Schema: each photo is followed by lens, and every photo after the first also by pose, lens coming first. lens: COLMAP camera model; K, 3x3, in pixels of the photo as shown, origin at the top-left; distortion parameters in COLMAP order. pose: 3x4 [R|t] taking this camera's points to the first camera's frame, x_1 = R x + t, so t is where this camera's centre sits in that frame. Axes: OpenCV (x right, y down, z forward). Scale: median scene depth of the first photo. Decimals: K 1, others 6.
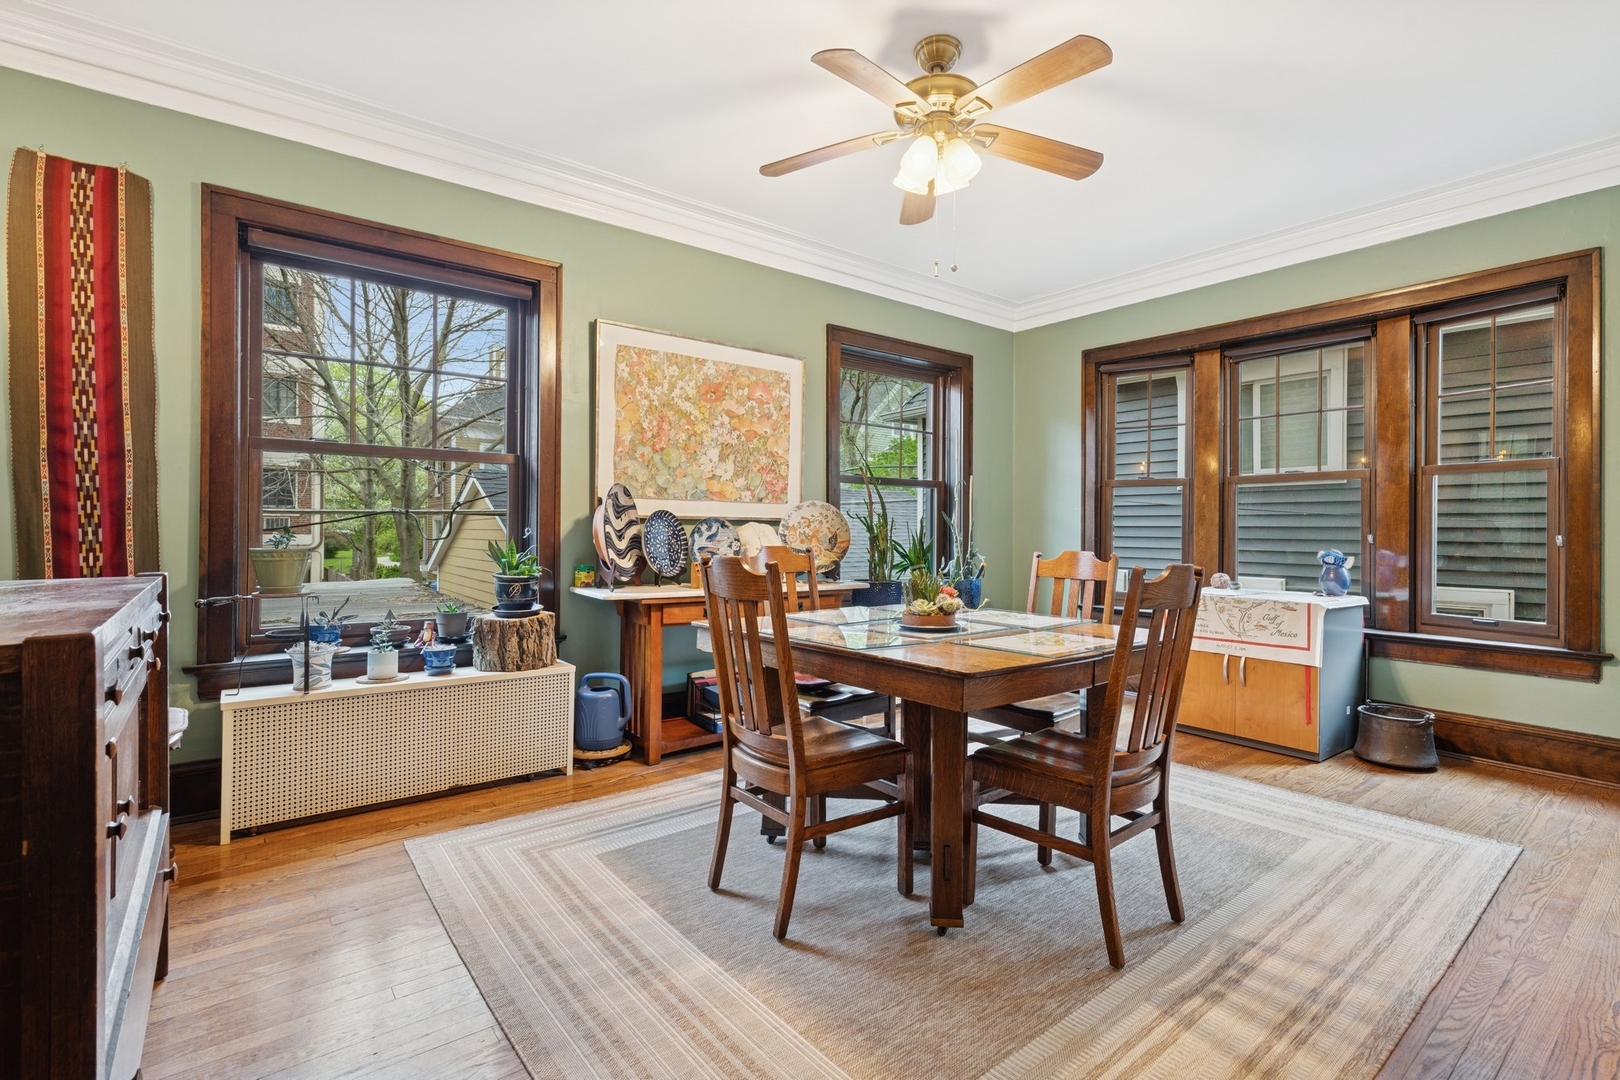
lens RADIAL K [[744.2, 0, 796.6], [0, 744.2, 534.9], [0, 0, 1]] dist [-0.000343, 0.000783]
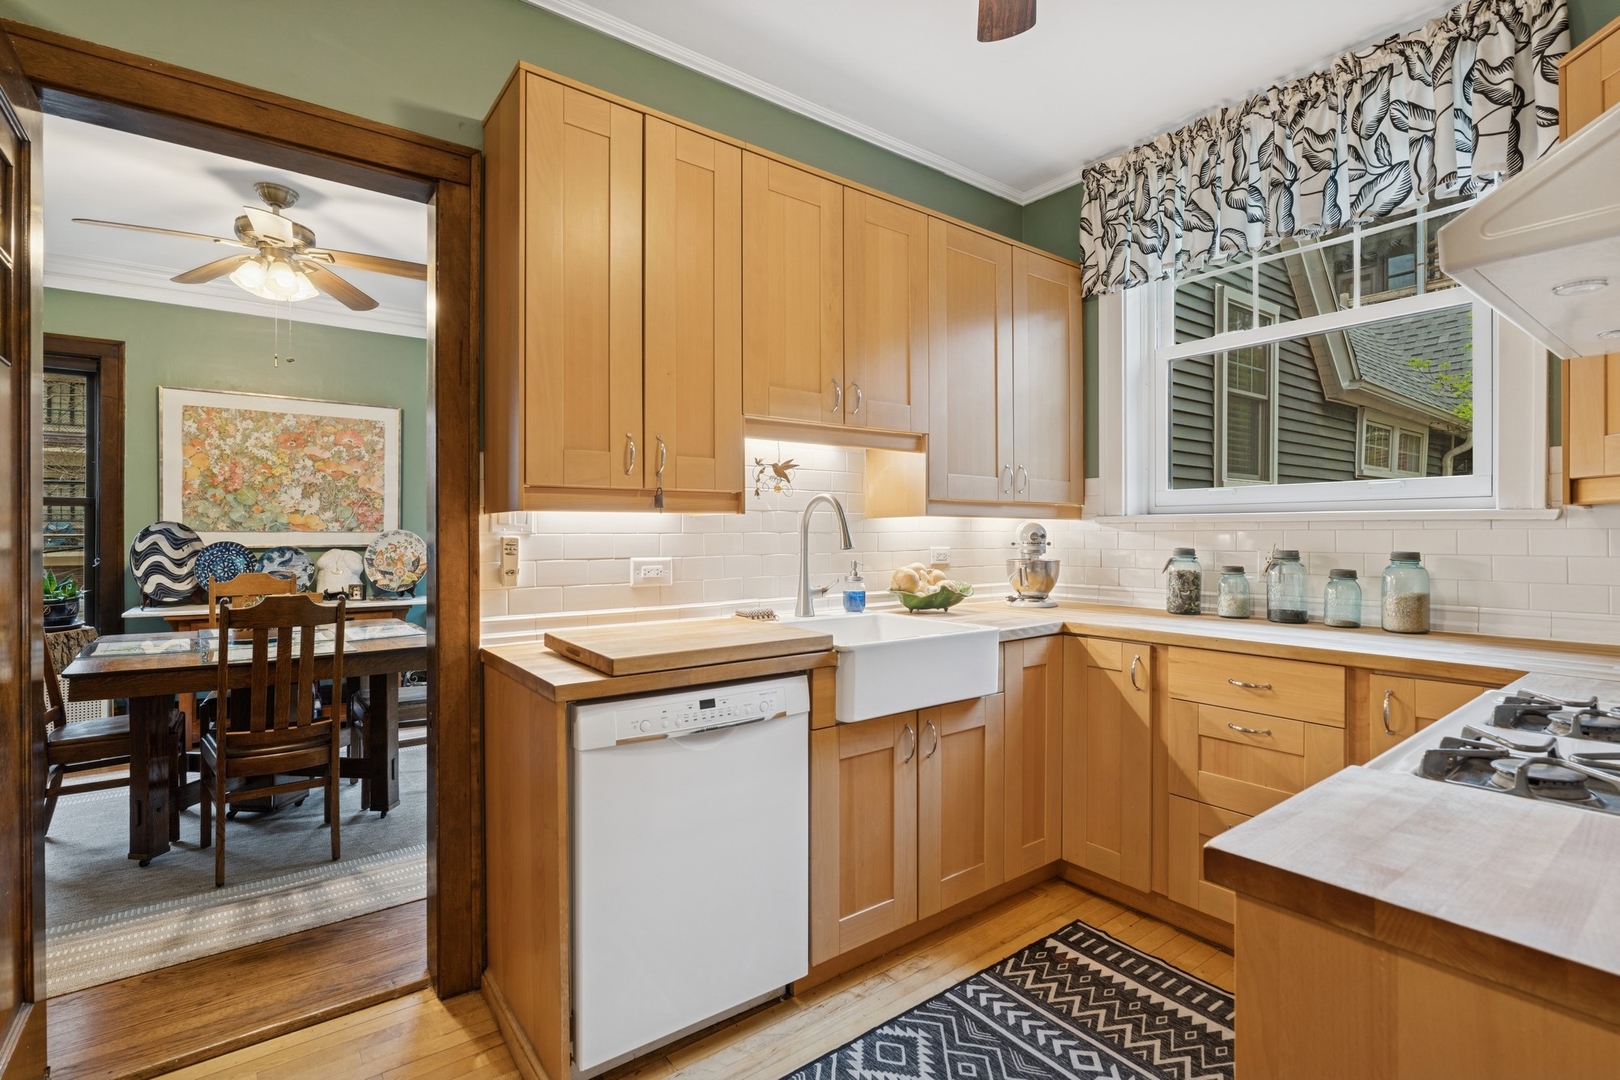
lens RADIAL K [[744.2, 0, 813.8], [0, 744.2, 549.7], [0, 0, 1]] dist [-0.000343, 0.000783]
pose [[0.999669, -0.004885, -0.025276, 0.766025], [0.005476, 0.999712, 0.023369, -0.040957], [0.025154, -0.023499, 0.999407, -0.178210]]
